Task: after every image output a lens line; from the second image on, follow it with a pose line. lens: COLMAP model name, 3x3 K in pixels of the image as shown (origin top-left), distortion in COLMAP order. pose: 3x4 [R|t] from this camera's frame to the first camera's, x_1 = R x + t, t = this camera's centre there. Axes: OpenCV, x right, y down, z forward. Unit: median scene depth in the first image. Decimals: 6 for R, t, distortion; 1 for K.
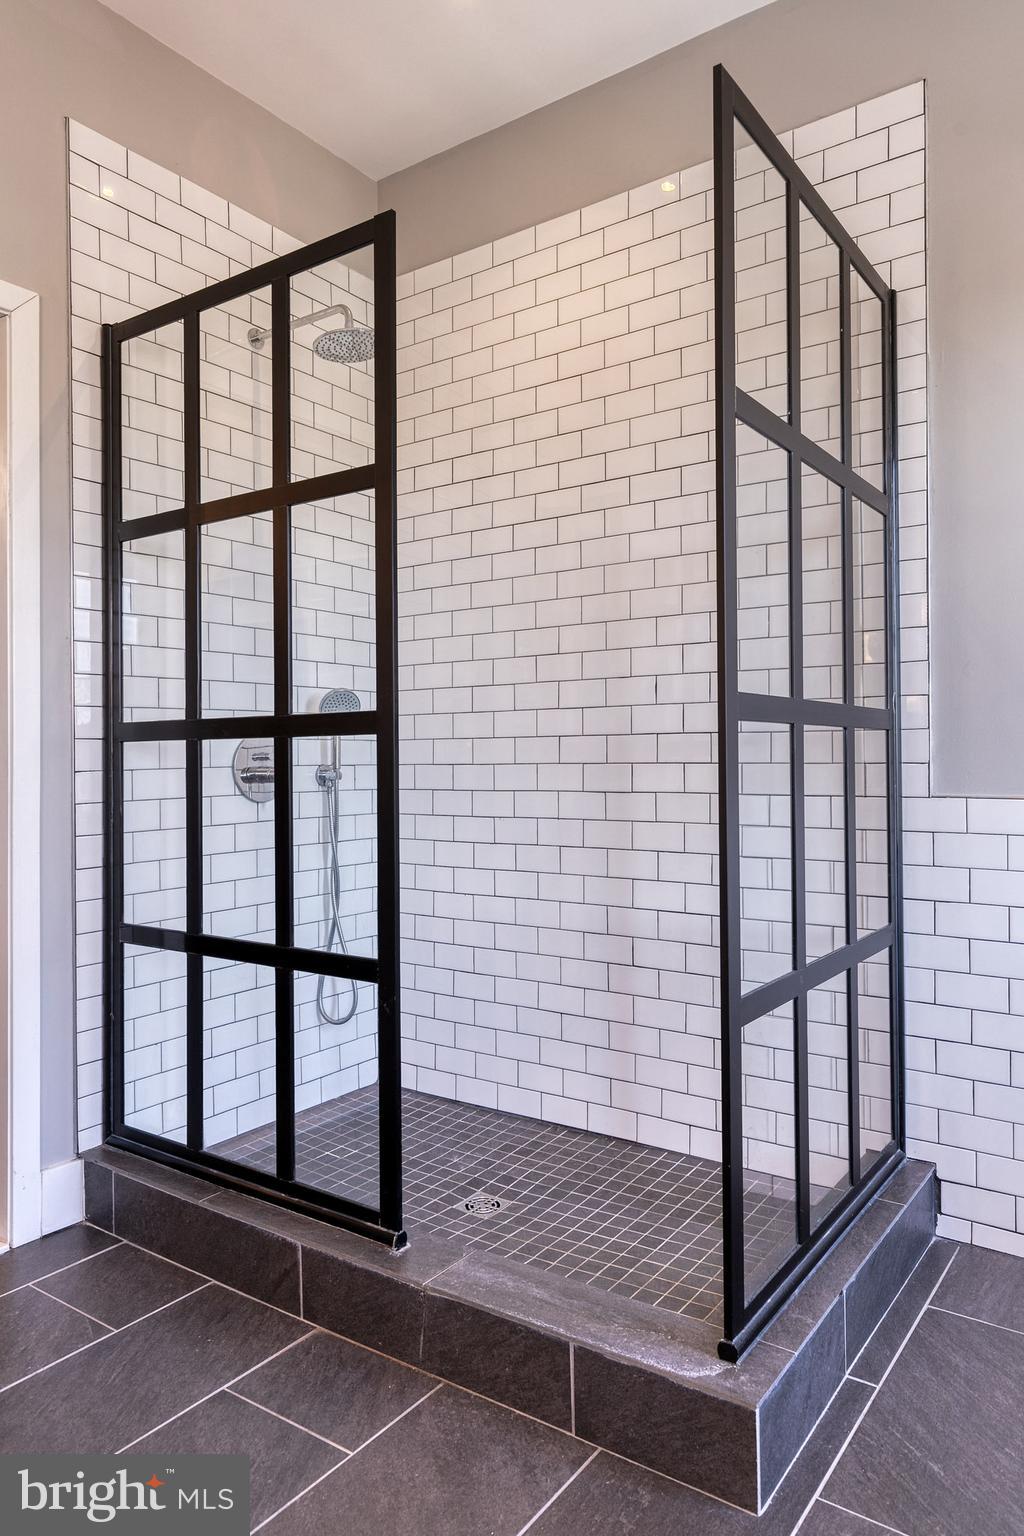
lens RADIAL K [[1027.2, 0, 520.4], [0, 1027.2, 726.3], [0, 0, 1]] dist [0.003085, -0.001346]
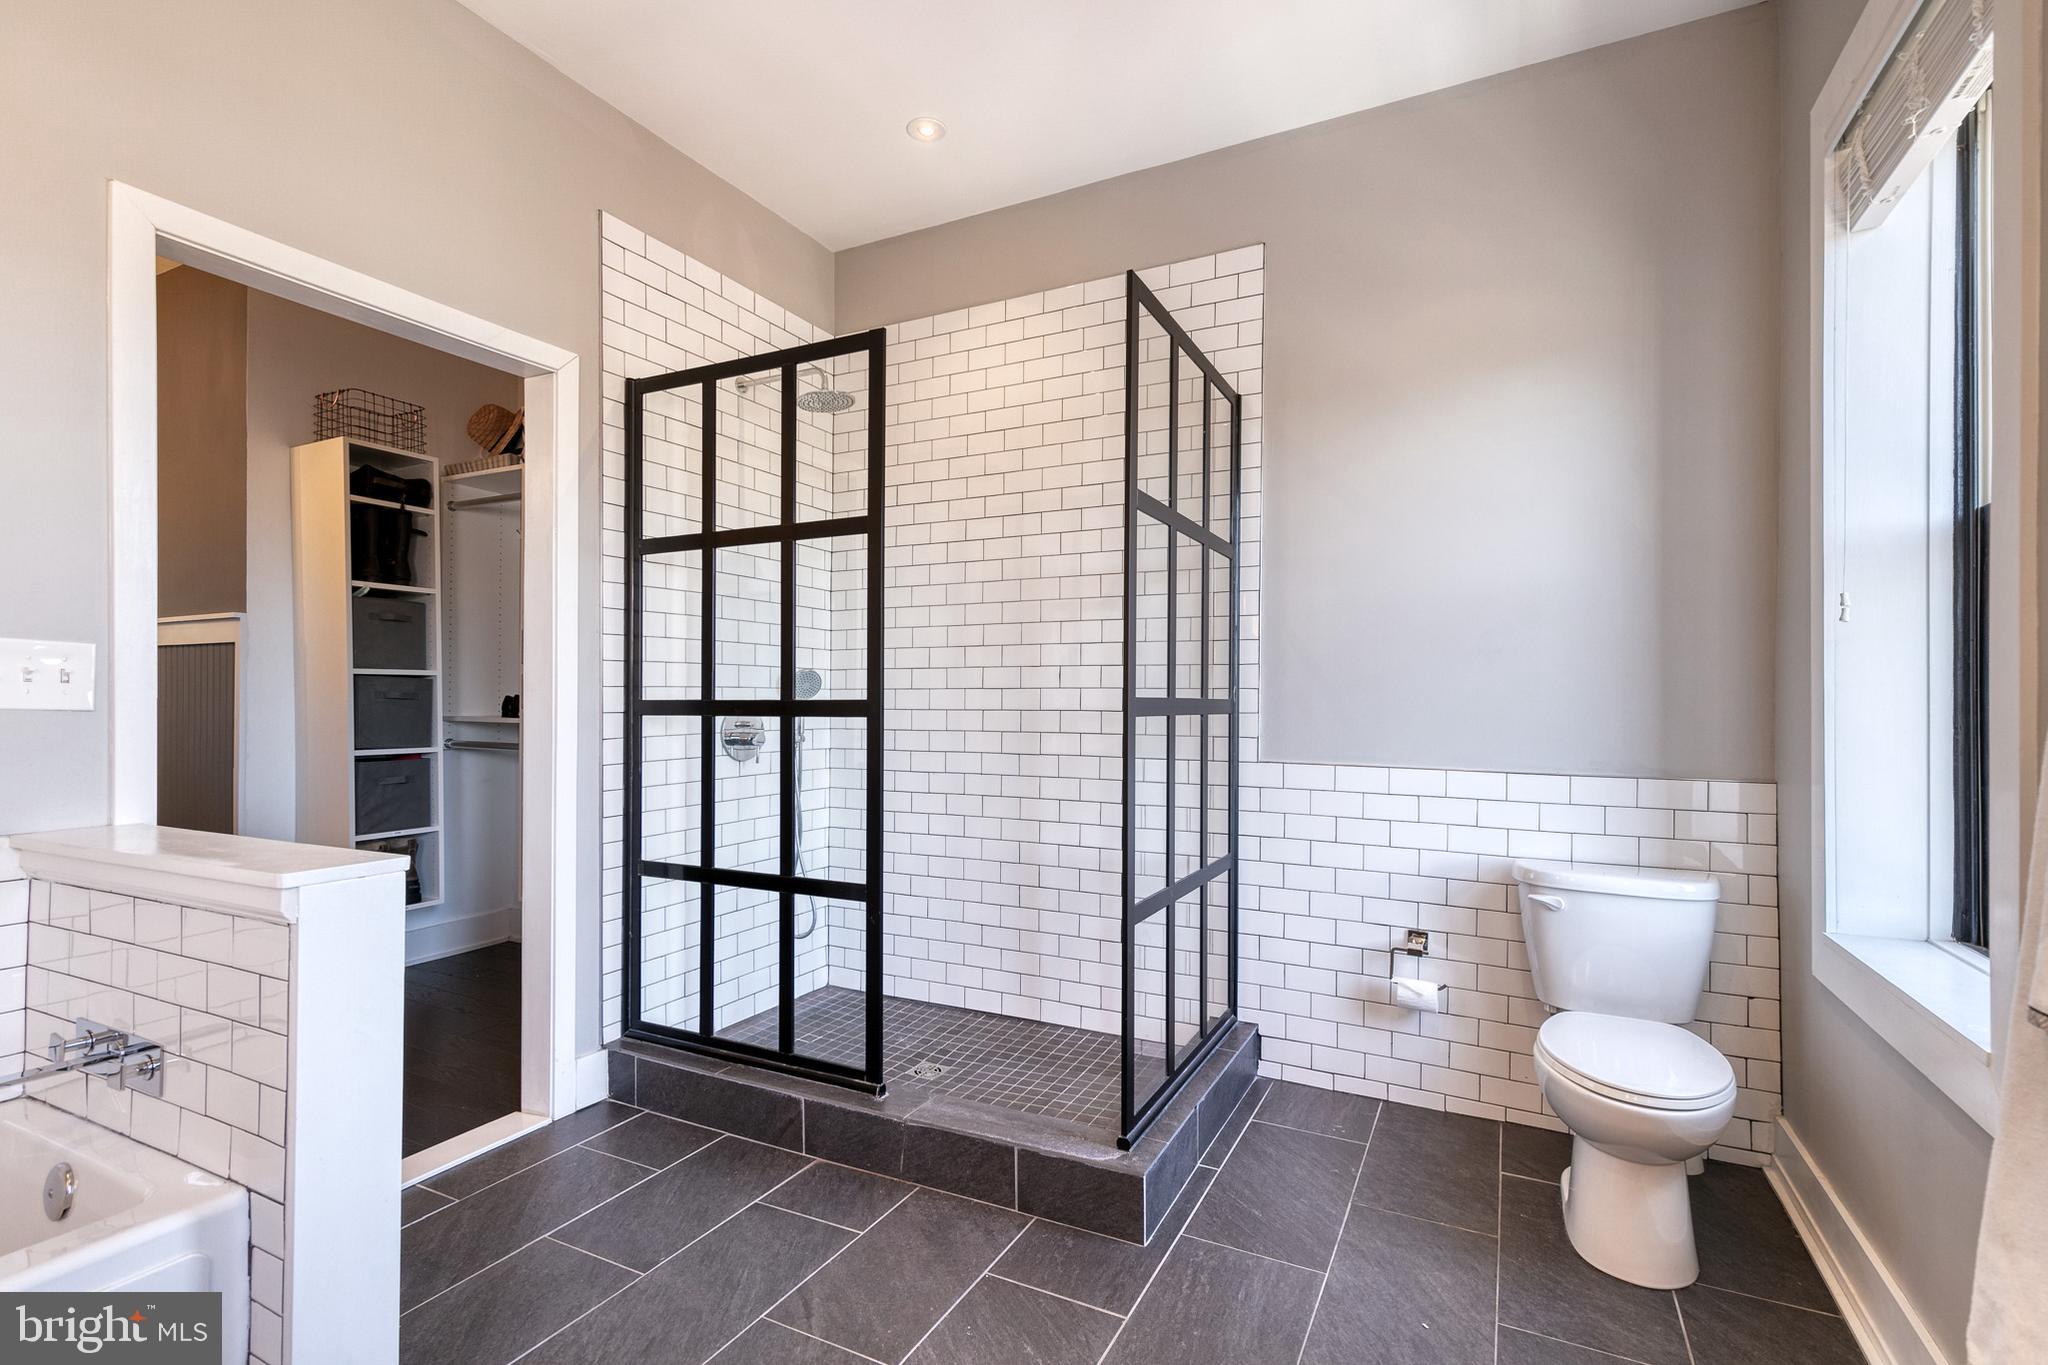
lens RADIAL K [[945.3, 0, 1024.0], [0, 945.3, 682.5], [0, 0, 1]] dist [0.013141, -0.001087]
pose [[0.990141, 0.013023, 0.139467, -0.095542], [-0.014619, 0.999839, 0.010426, -0.047256], [-0.139309, -0.012362, 0.990172, -0.222574]]
